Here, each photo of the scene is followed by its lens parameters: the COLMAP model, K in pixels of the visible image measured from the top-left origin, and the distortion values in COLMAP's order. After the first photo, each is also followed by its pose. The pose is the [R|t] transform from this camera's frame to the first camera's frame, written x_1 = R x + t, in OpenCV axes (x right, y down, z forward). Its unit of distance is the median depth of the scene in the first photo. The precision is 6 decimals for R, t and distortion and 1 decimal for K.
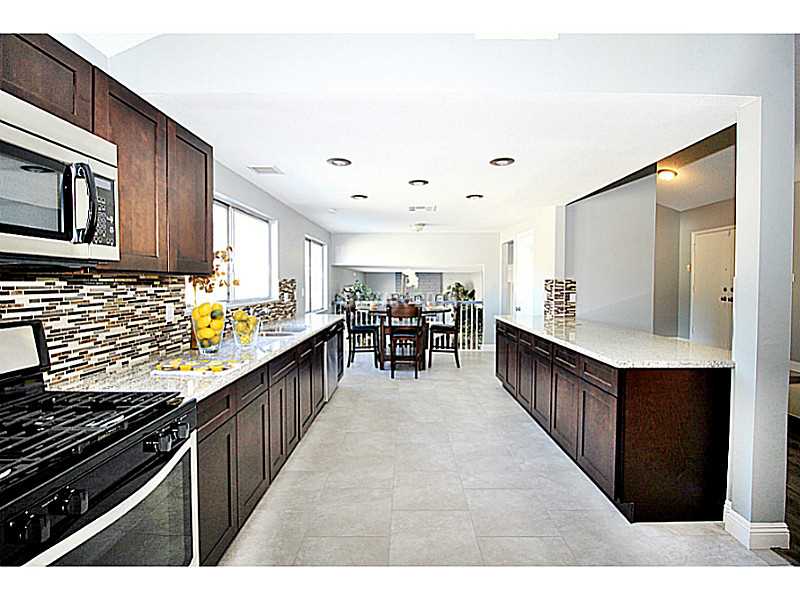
lens RADIAL K [[369.7, 0, 405.1], [0, 369.7, 291.3], [0, 0, 1]] dist [0.001243, -0.011337]
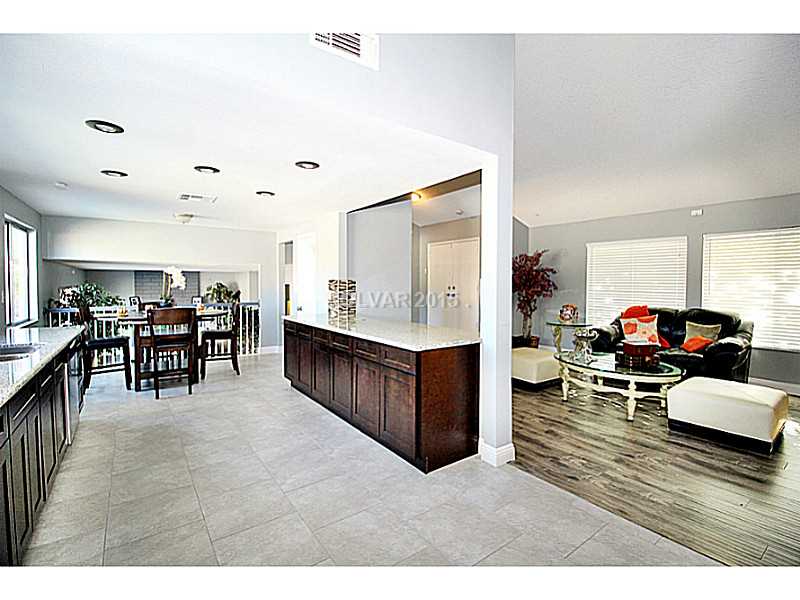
lens RADIAL K [[369.7, 0, 405.1], [0, 369.7, 291.3], [0, 0, 1]] dist [0.001243, -0.011337]
pose [[0.808194, -0.014336, 0.588741, -0.064766], [0.014752, 0.999883, 0.004097, -0.000063], [-0.588731, 0.005374, 0.808311, 0.006557]]
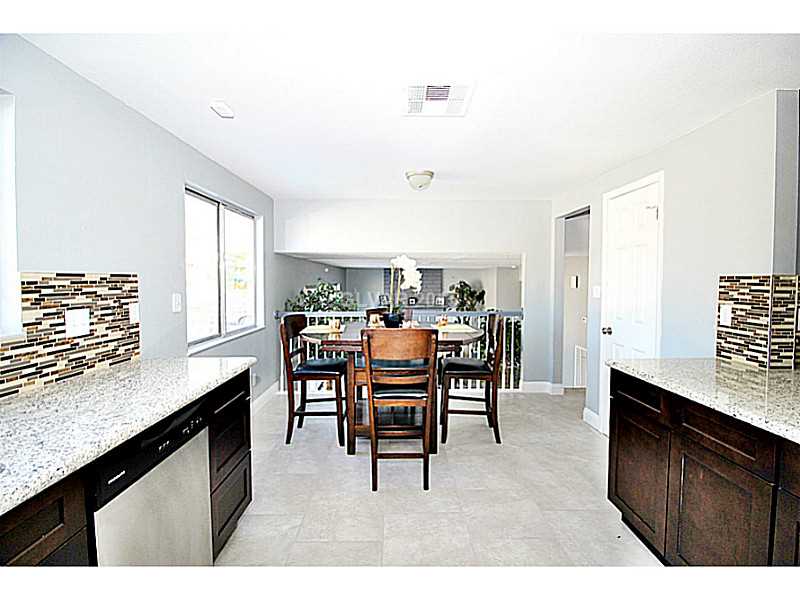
lens RADIAL K [[369.7, 0, 405.1], [0, 369.7, 291.3], [0, 0, 1]] dist [0.001243, -0.011337]
pose [[0.999821, -0.000534, 0.018929, 0.001149], [0.000477, 0.999995, 0.003035, -0.012871], [-0.018931, -0.003026, 0.999816, 0.517516]]
